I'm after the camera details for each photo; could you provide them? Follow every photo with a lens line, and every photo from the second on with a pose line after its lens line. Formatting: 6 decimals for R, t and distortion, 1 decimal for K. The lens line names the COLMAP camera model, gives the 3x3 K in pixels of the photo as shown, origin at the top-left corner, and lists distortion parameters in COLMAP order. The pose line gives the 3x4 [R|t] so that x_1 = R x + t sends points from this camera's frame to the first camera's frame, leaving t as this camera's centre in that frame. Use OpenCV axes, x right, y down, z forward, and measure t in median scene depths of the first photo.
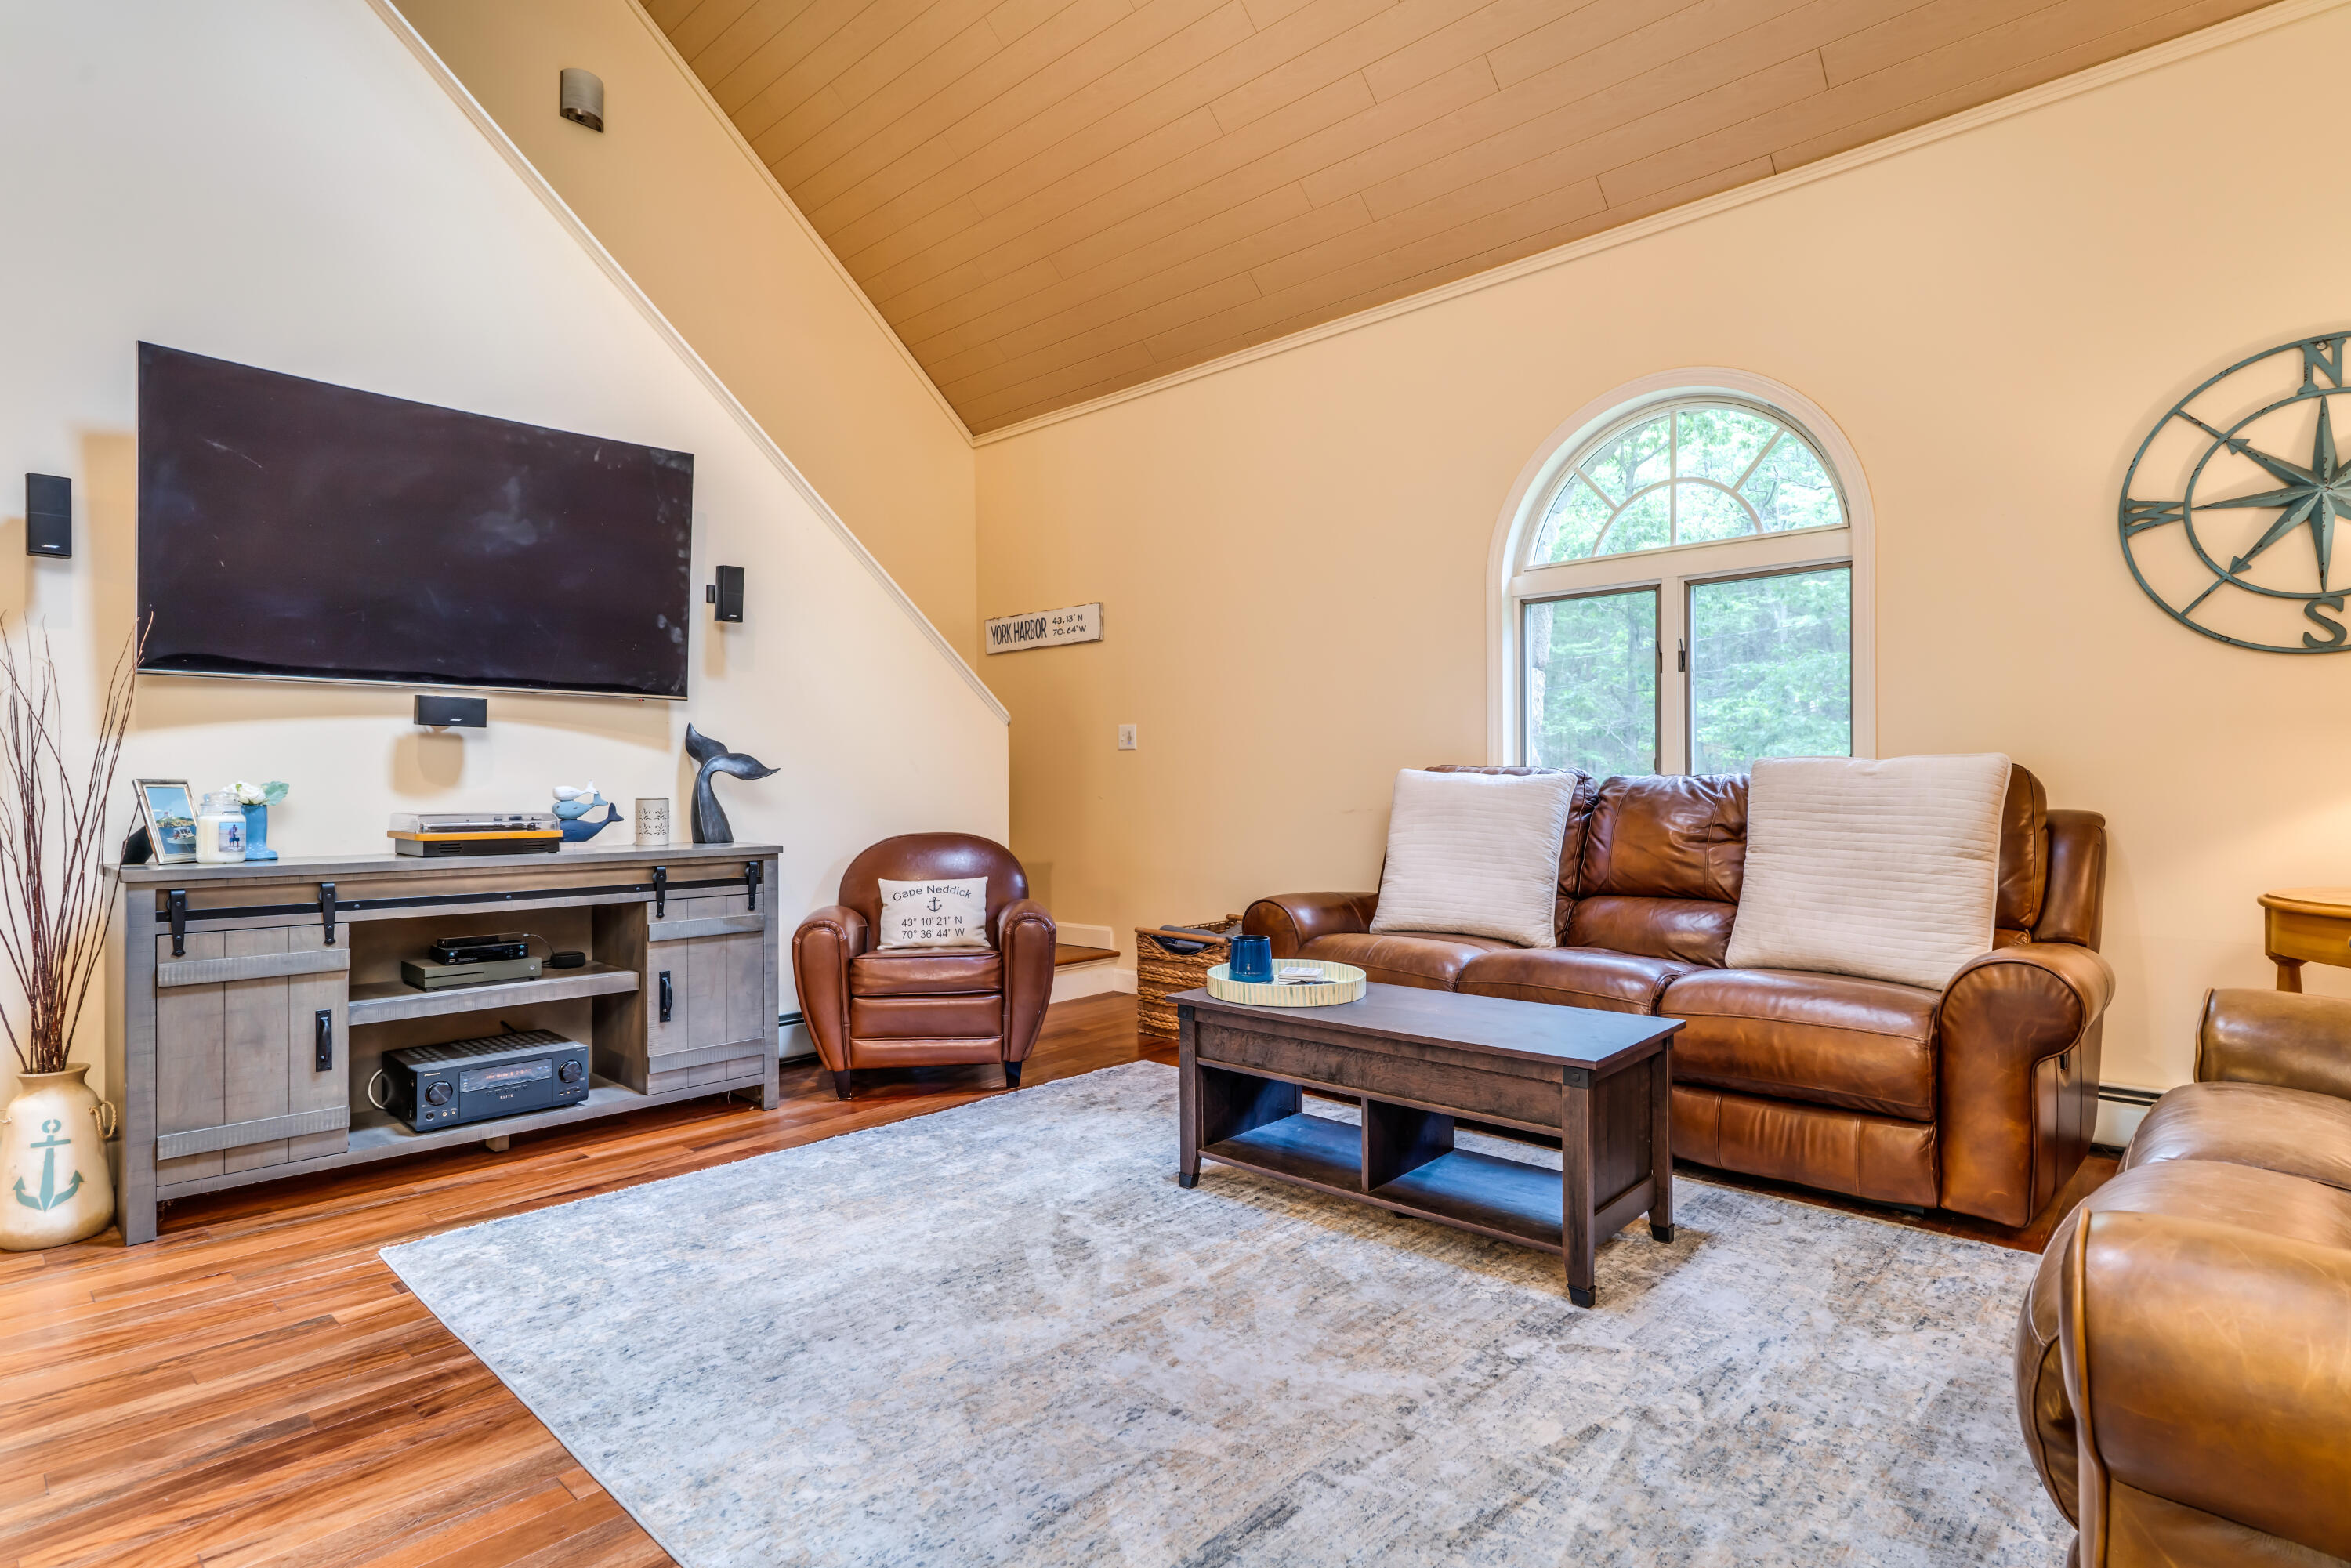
lens RADIAL K [[1197.0, 0, 1141.5], [0, 1197.0, 782.9], [0, 0, 1]] dist [-0.012068, 0.008517]
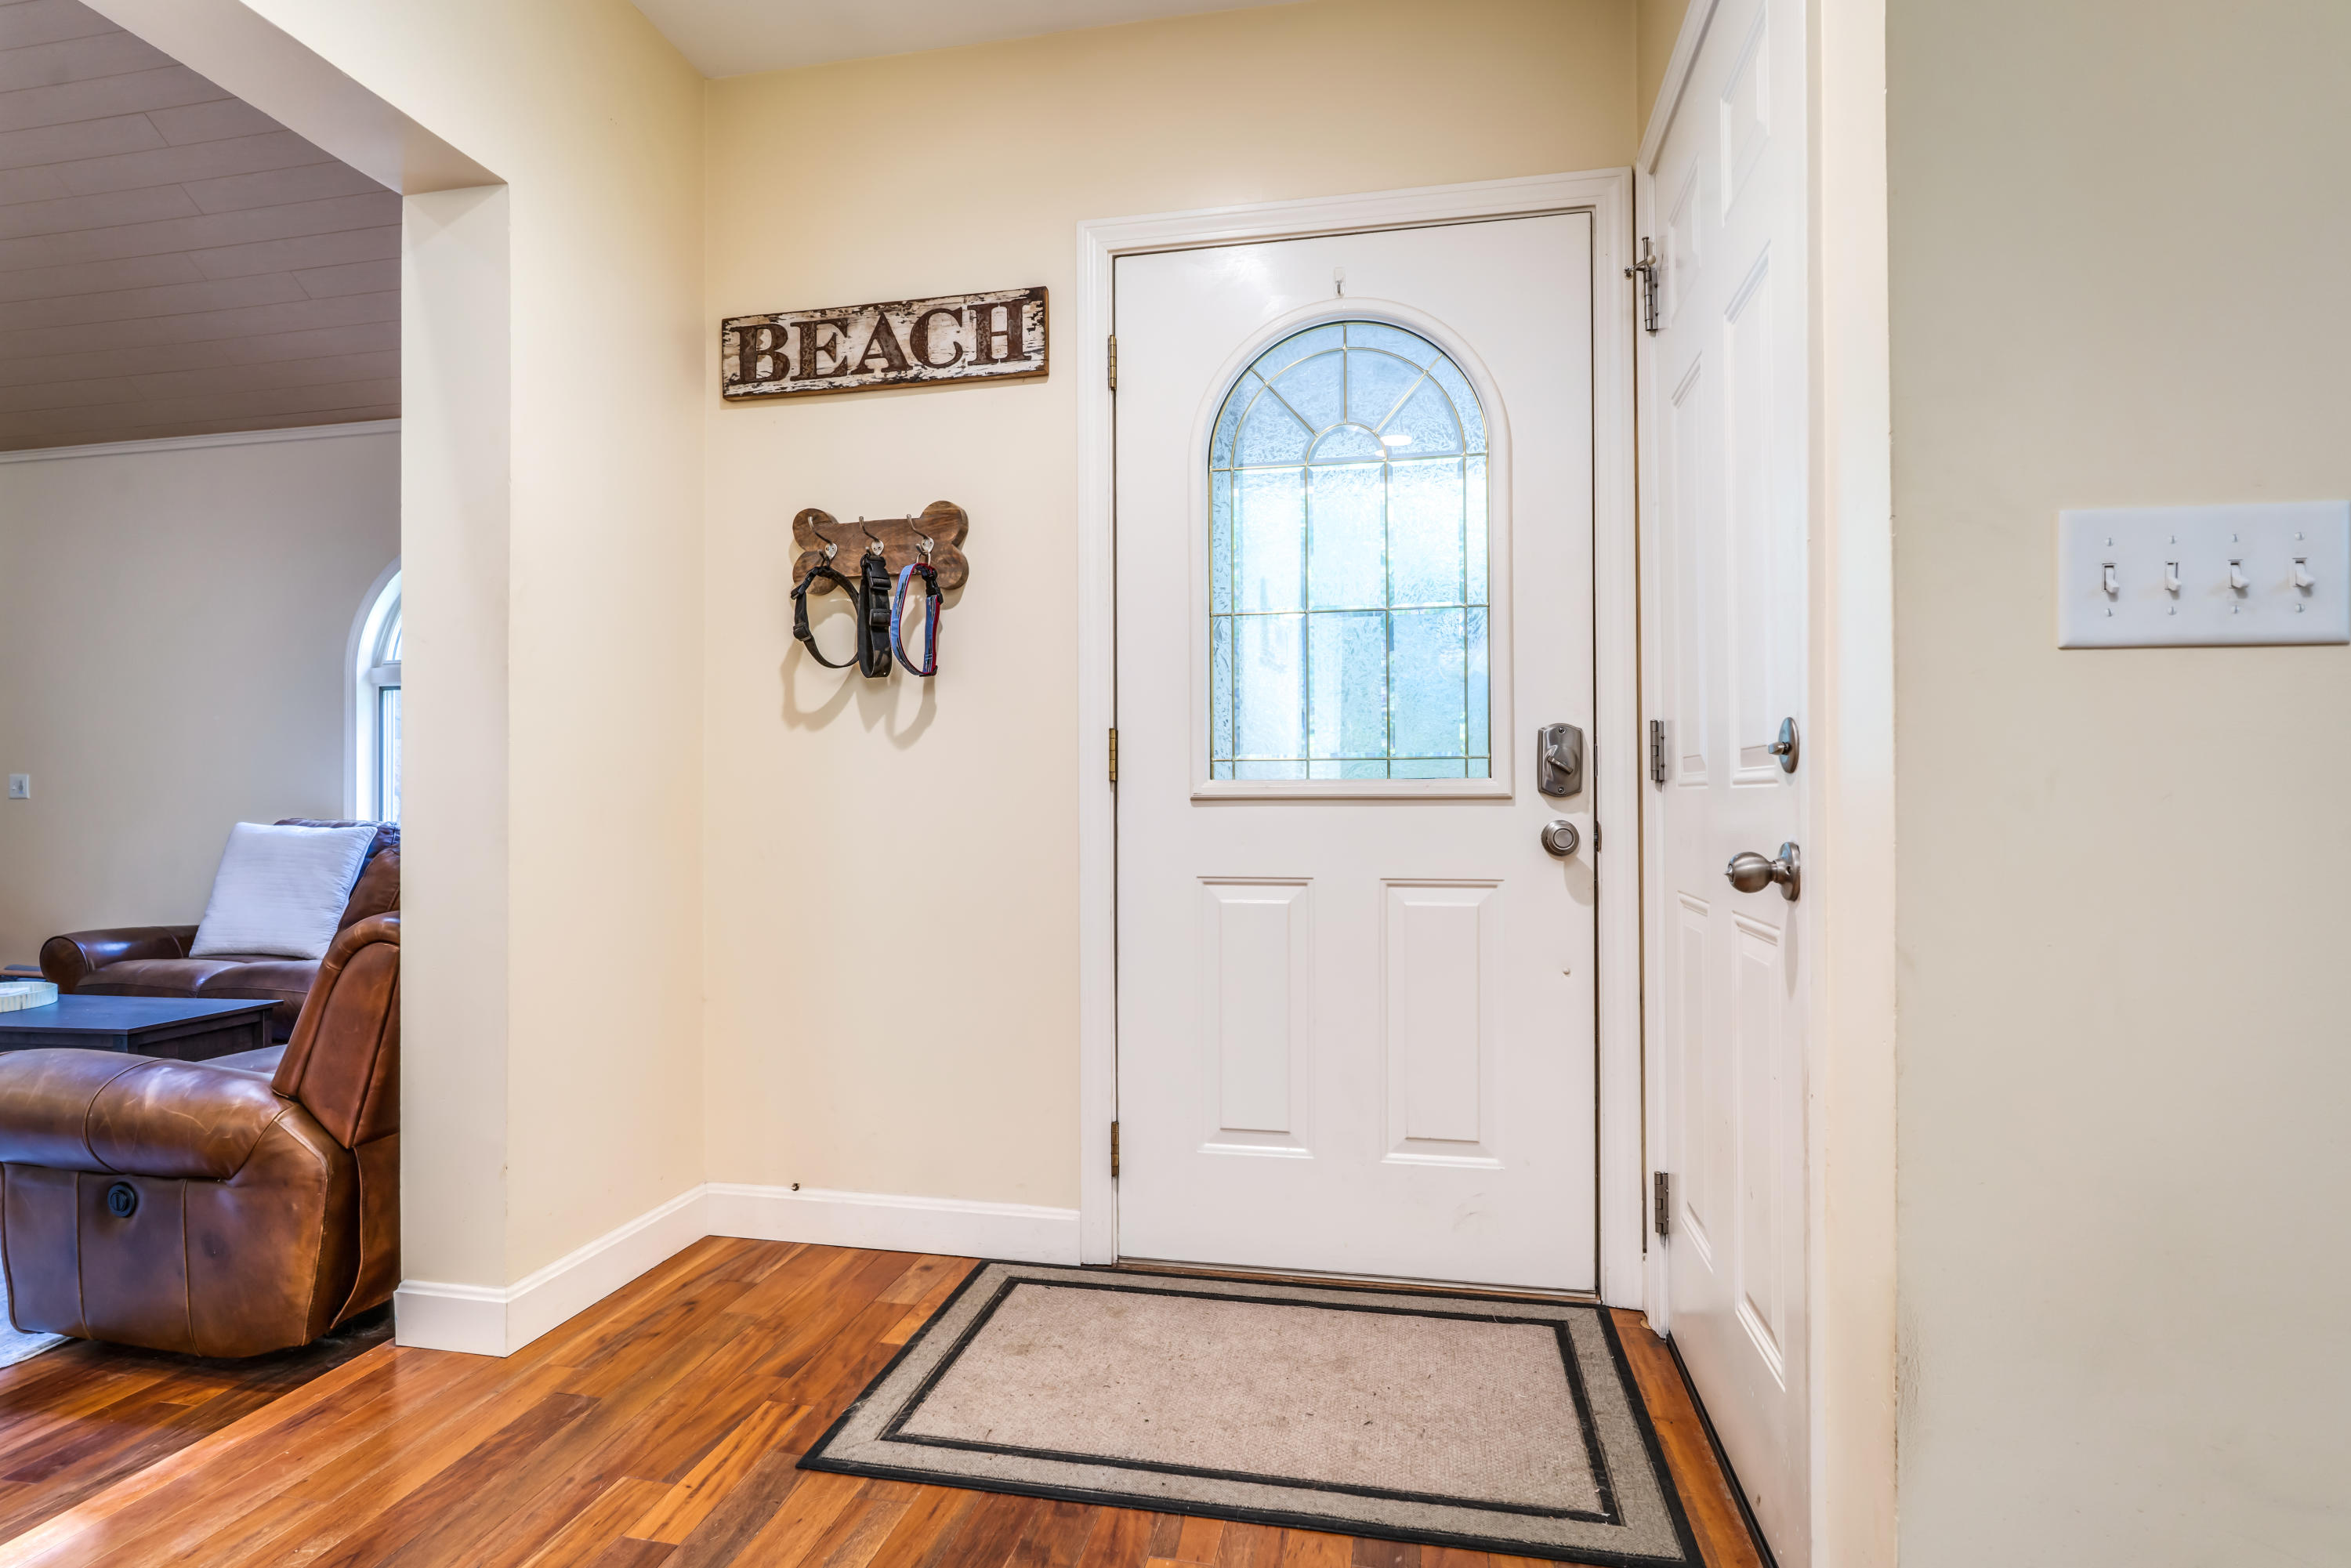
lens RADIAL K [[1181.6, 0, 1175.5], [0, 1181.6, 784.0], [0, 0, 1]] dist [0.001060, 0.001133]
pose [[0.837544, 0.015018, 0.546163, 0.476476], [-0.002556, 0.999719, -0.023570, -0.033396], [-0.546364, 0.018345, 0.837347, -0.716828]]
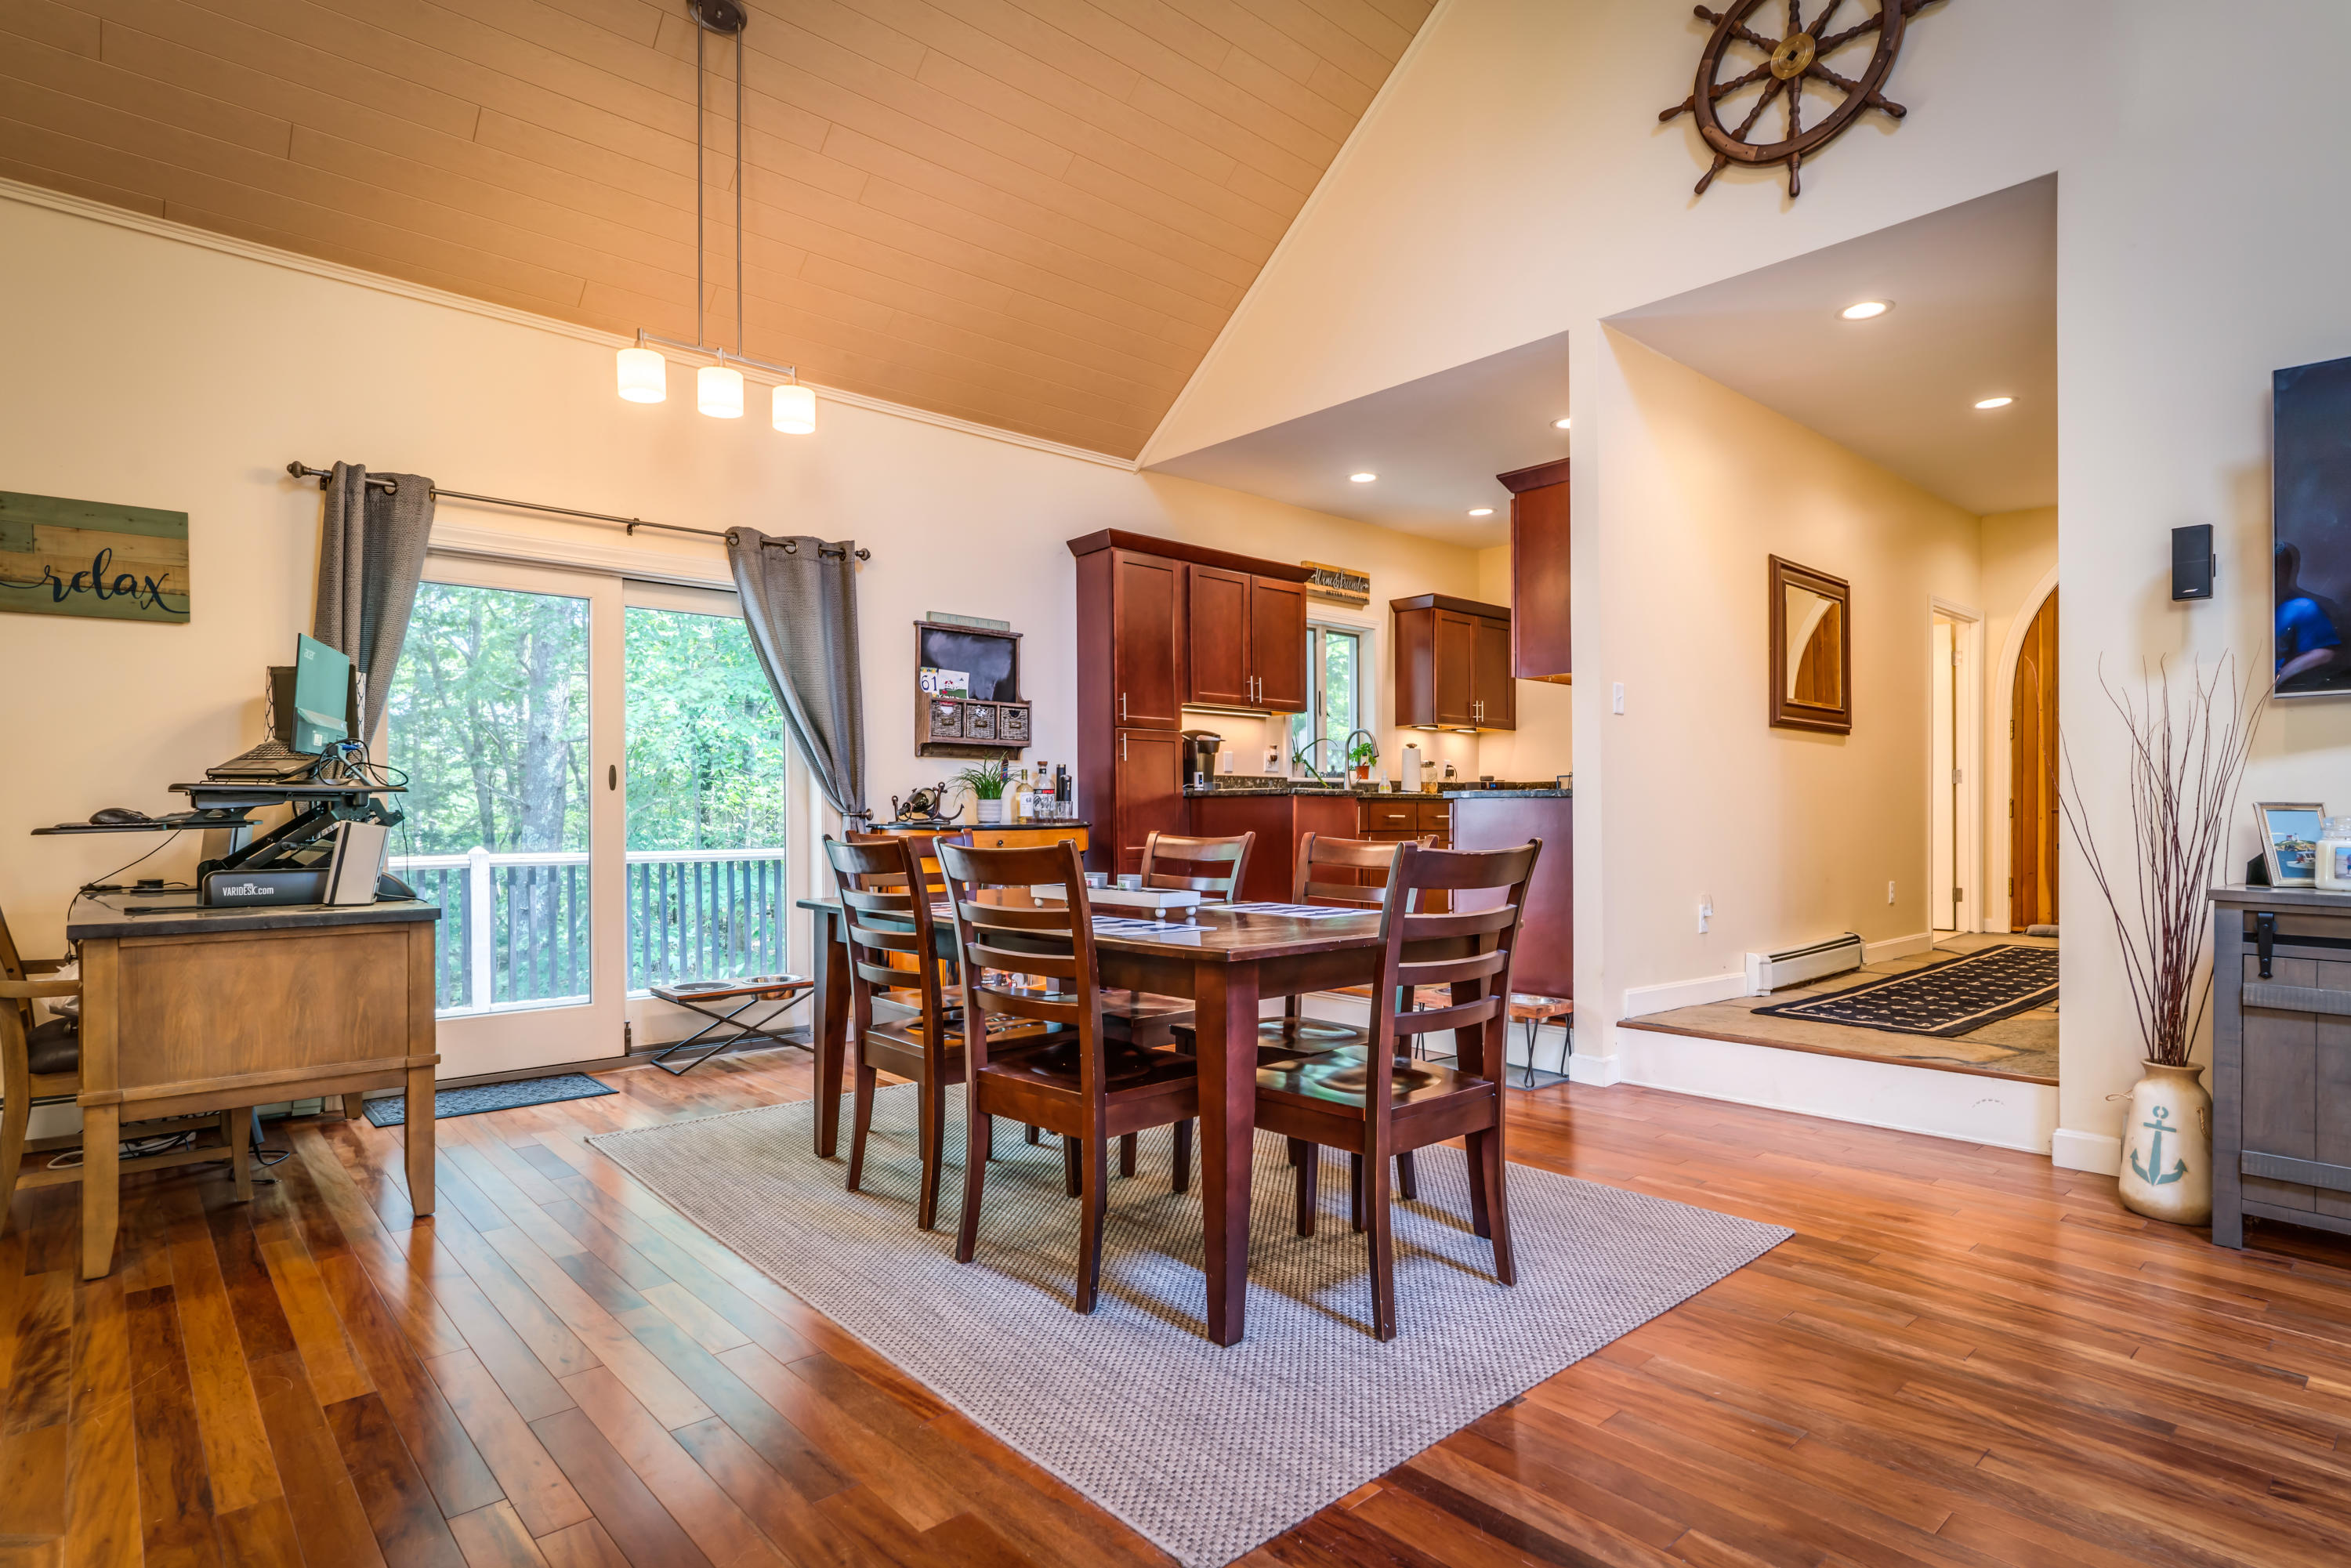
lens RADIAL K [[1213.6, 0, 1162.6], [0, 1213.6, 811.3], [0, 0, 1]] dist [-0.009987, 0.001920]
pose [[-0.079399, 0.009230, -0.996800, 0.238531], [-0.001017, 0.999956, 0.009340, -0.003576], [0.996842, 0.001755, -0.079386, 0.129396]]
